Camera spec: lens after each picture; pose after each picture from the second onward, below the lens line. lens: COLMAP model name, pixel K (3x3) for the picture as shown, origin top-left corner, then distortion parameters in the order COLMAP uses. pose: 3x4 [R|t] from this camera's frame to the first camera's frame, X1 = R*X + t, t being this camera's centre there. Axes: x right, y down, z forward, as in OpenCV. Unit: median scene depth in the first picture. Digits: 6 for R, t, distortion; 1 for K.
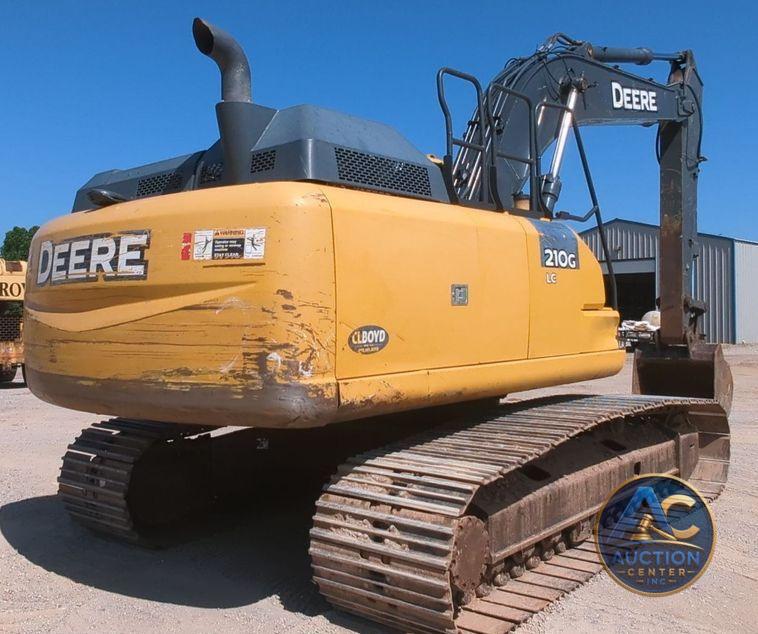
lens RADIAL K [[789.6, 0, 393.3], [0, 789.6, 306.5], [0, 0, 1]] dist [0.009557, -0.011135]
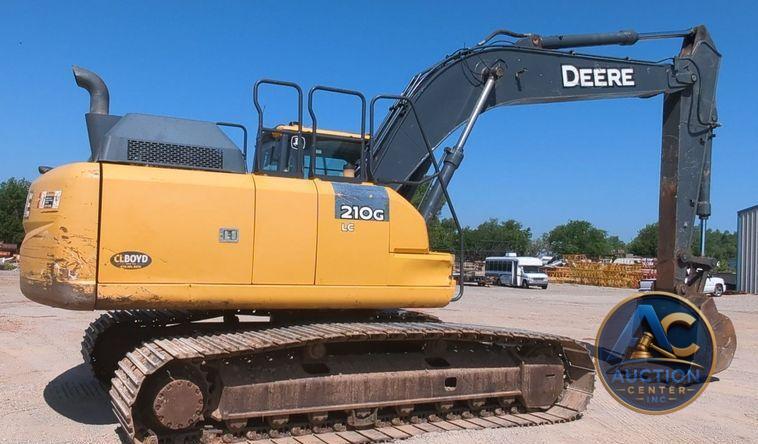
lens RADIAL K [[696.9, 0, 379.0], [0, 696.9, 222.0], [0, 0, 1]] dist [0.002361, -0.002172]
pose [[0.923212, 0.024725, -0.383494, 0.707051], [-0.041821, 0.998465, -0.036305, -0.003679], [0.382008, 0.049555, 0.922829, -0.080966]]
